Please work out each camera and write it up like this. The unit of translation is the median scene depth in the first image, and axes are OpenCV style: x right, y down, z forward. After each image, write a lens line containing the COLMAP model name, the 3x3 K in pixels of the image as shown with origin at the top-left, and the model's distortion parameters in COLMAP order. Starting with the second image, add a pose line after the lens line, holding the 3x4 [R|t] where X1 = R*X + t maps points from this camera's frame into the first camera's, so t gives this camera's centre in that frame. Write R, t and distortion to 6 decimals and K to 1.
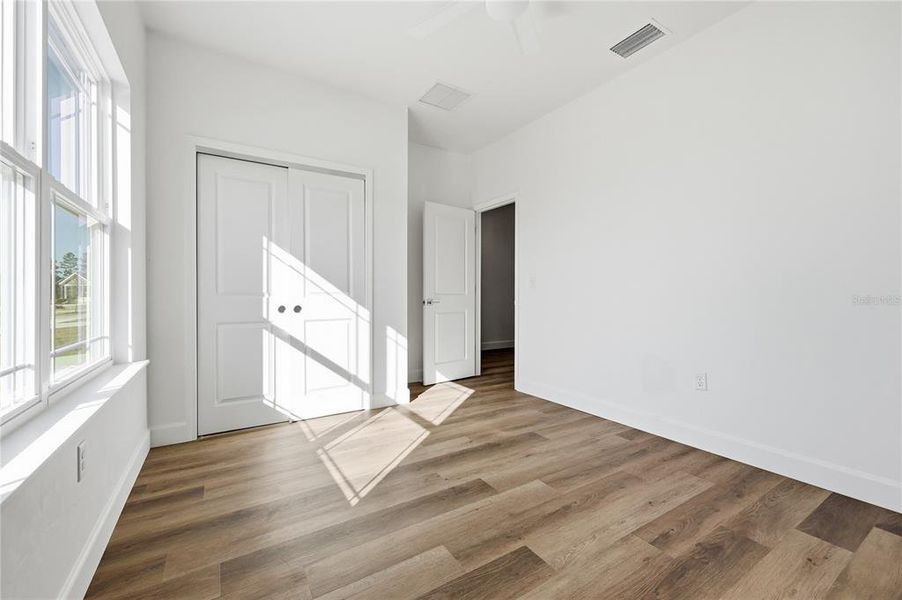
lens RADIAL K [[368.8, 0, 451.0], [0, 368.8, 300.0], [0, 0, 1]] dist [-0.000160, -0.000060]
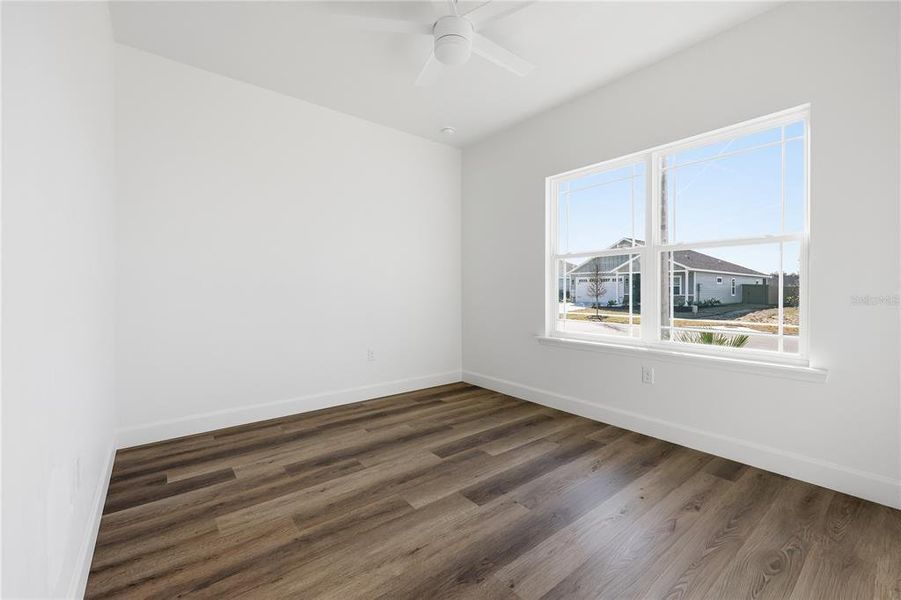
lens RADIAL K [[368.4, 0, 450.5], [0, 368.4, 300.0], [0, 0, 1]] dist [-0.000160, -0.000060]
pose [[-0.994101, 0.001962, -0.108440, 0.263940], [-0.002502, 0.999155, 0.041013, -0.063503], [0.108429, 0.041042, -0.993257, 1.997971]]
